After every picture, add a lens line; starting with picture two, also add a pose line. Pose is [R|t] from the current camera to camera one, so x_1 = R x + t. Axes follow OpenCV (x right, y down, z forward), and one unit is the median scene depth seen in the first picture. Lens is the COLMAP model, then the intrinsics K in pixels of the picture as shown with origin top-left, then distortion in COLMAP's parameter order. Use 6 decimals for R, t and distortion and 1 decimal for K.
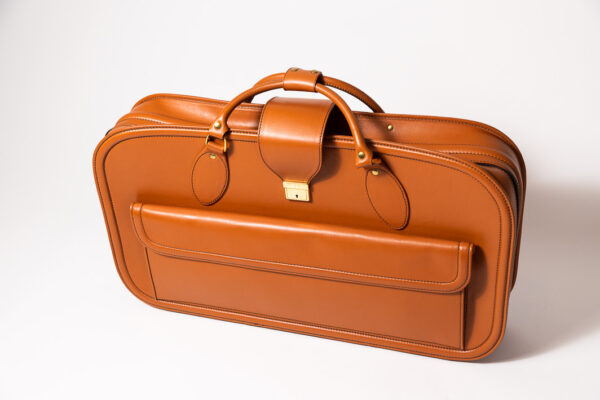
lens RADIAL K [[850.2, 0, 305.1], [0, 850.2, 199.4], [0, 0, 1]] dist [0.008052, 0.000000]
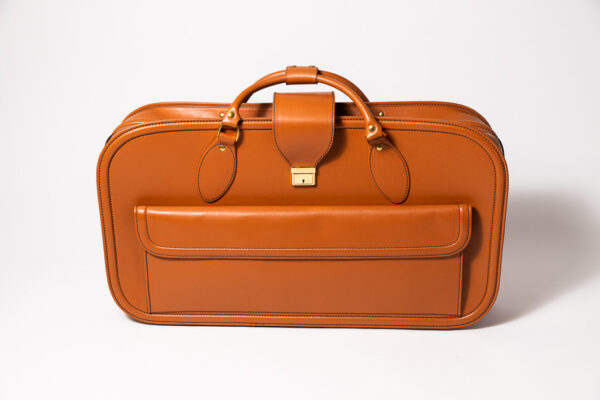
lens RADIAL K [[850.2, 0, 299.1], [0, 850.2, 197.7], [0, 0, 1]] dist [0.008052, 0.000000]
pose [[0.965342, -0.050580, 0.256042, -0.294507], [0.101843, 0.976270, -0.191113, 0.224105], [-0.240299, 0.210565, 0.947586, -0.012374]]
